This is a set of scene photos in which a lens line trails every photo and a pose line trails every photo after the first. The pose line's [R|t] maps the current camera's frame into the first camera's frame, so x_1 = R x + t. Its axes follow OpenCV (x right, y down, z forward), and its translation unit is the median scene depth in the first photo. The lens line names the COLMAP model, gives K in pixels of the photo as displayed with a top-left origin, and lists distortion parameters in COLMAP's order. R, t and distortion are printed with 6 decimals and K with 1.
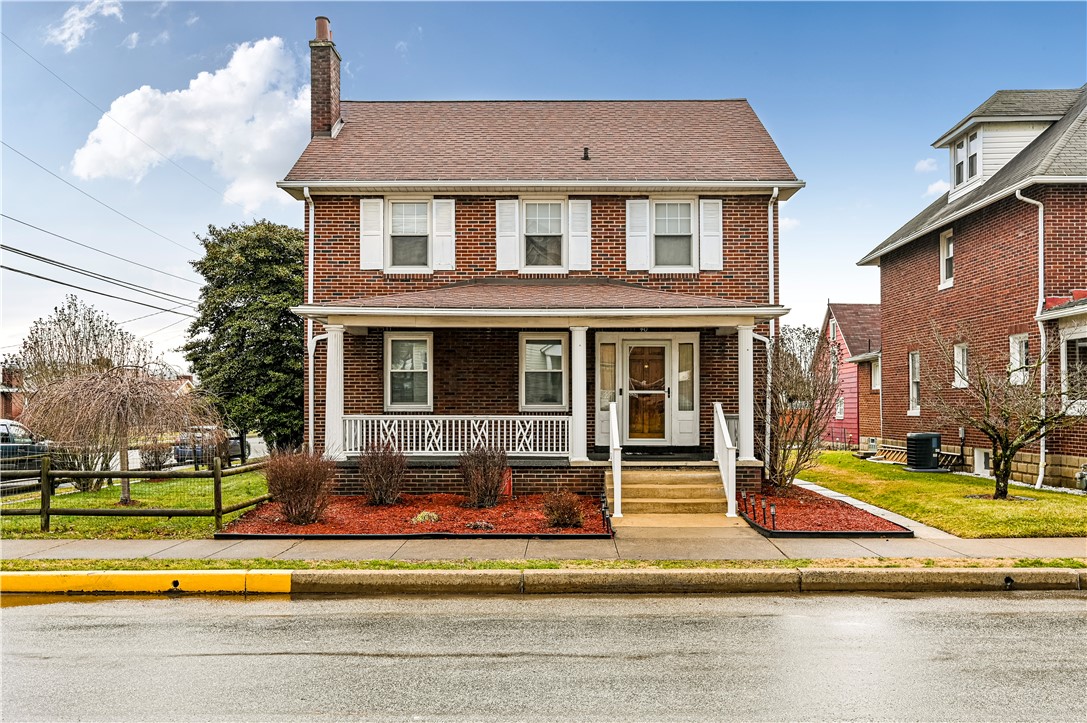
lens RADIAL K [[921.7, 0, 543.3], [0, 921.7, 355.5], [0, 0, 1]] dist [-0.012919, 0.010589]
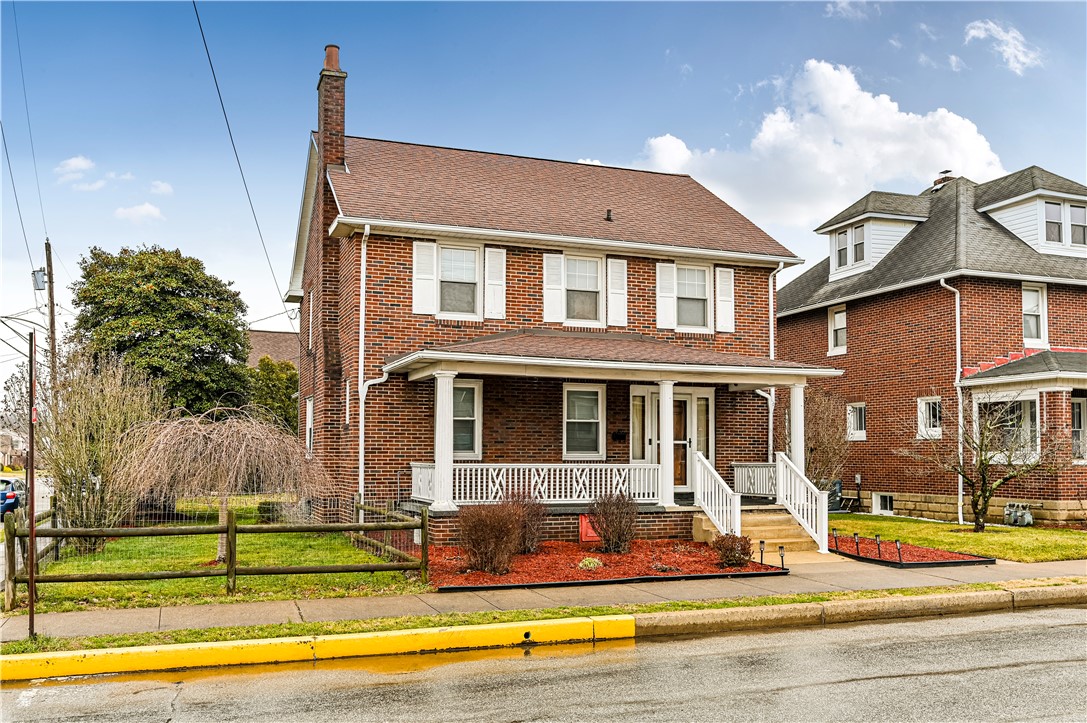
lens RADIAL K [[940.2, 0, 542.9], [0, 940.2, 368.7], [0, 0, 1]] dist [-0.010334, -0.006988]
pose [[0.936356, 0.036070, 0.349193, -0.413962], [-0.023664, 0.998930, -0.039729, 0.001228], [-0.350253, 0.028937, 0.936208, 0.023791]]
